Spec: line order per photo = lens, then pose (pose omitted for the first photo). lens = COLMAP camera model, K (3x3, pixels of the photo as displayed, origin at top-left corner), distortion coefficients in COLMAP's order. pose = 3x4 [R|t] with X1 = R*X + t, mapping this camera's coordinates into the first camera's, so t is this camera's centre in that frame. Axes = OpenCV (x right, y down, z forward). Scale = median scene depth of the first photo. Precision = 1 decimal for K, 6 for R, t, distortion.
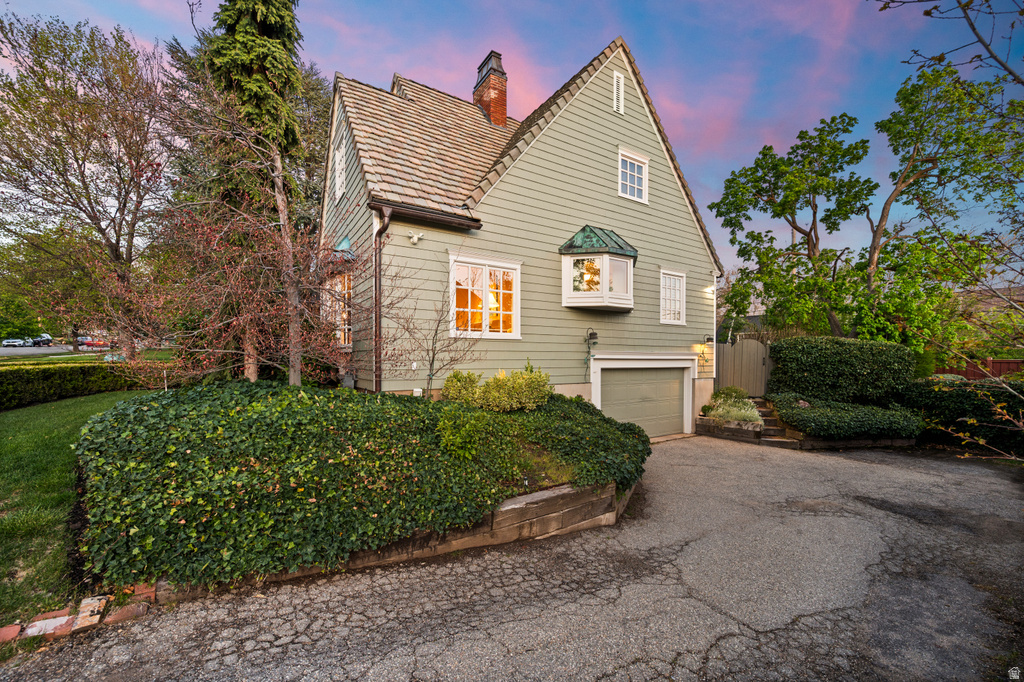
lens RADIAL K [[415.8, 0, 492.0], [0, 415.8, 362.7], [0, 0, 1]] dist [0.001102, -0.000044]
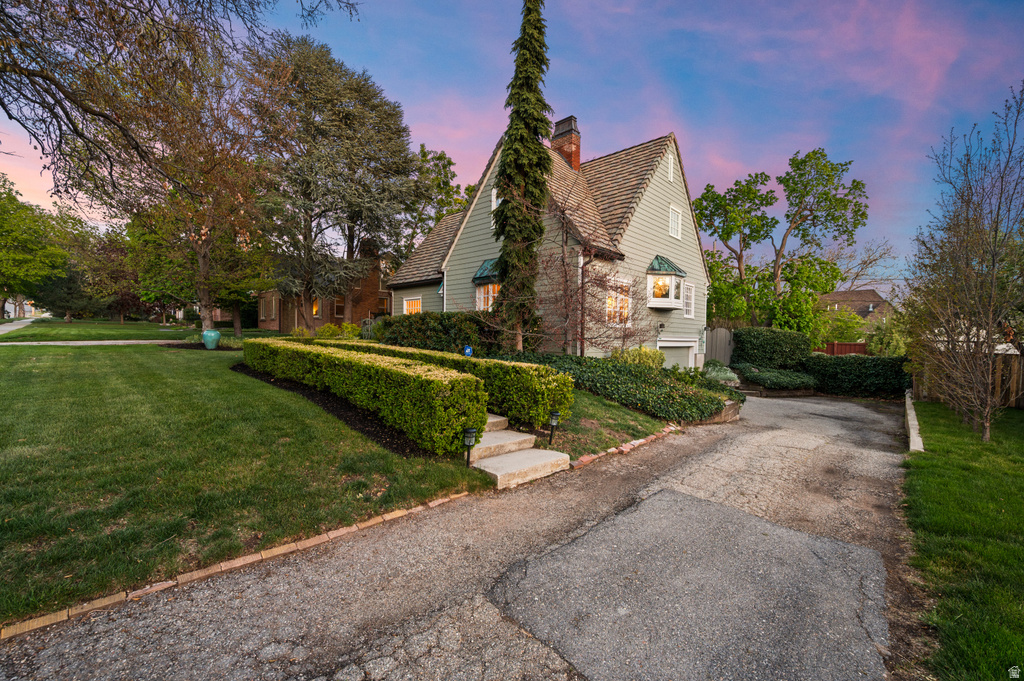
lens RADIAL K [[407.2, 0, 516.2], [0, 407.2, 344.3], [0, 0, 1]] dist [-0.000344, 0.000056]
pose [[0.971108, 0.010222, 0.238420, -0.315690], [-0.012674, 0.999881, 0.008756, -0.000412], [-0.238302, -0.011525, 0.971123, -0.177286]]
